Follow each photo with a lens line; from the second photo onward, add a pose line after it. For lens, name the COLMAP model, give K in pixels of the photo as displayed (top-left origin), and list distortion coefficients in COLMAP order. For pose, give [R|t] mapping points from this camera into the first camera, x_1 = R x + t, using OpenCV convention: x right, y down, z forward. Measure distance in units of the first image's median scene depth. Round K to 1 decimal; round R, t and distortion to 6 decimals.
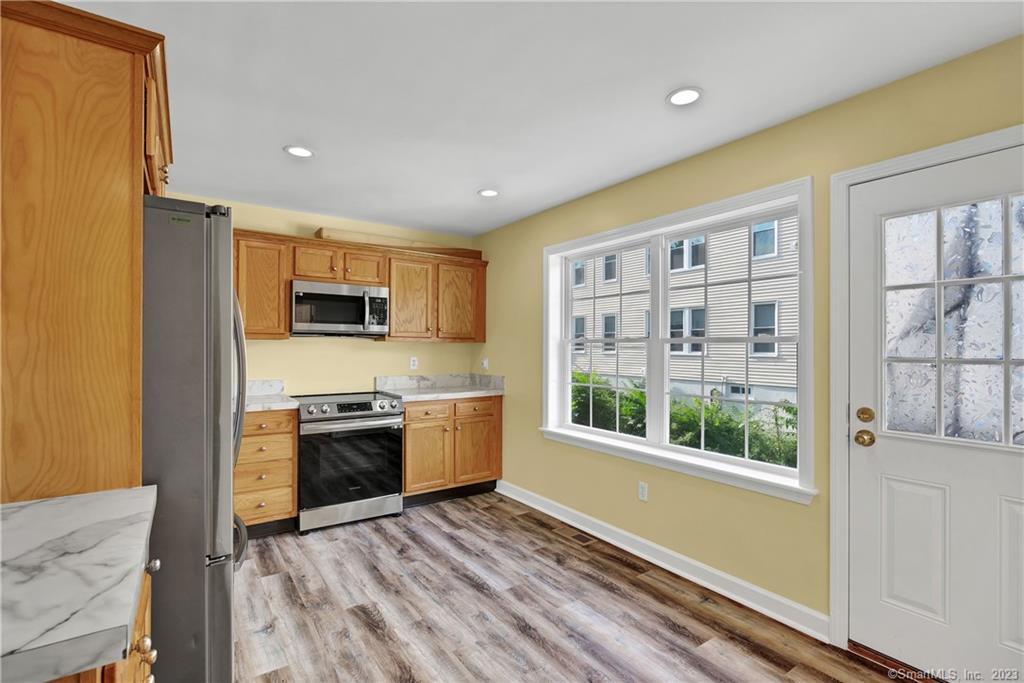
lens RADIAL K [[469.7, 0, 511.0], [0, 469.7, 344.4], [0, 0, 1]] dist [-0.004089, 0.001133]
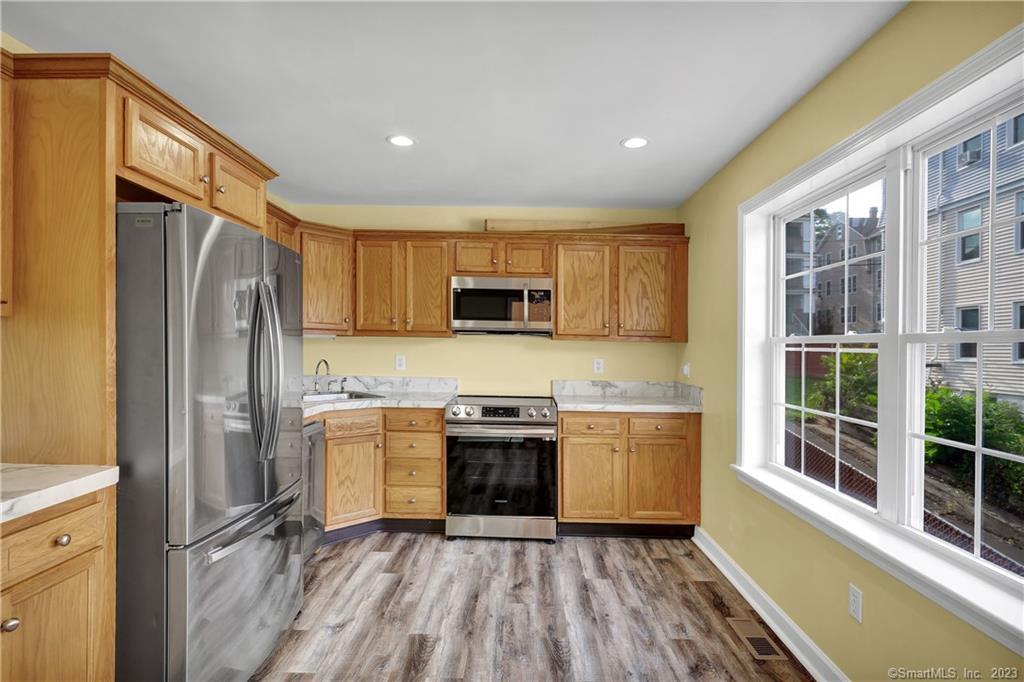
lens RADIAL K [[507.0, 0, 514.1], [0, 507.0, 342.0], [0, 0, 1]] dist [-0.002470, 0.000225]
pose [[0.813166, 0.006251, -0.581998, 0.256798], [-0.010214, 0.999942, -0.003530, 0.001742], [0.581942, 0.008815, 0.813183, 0.216354]]
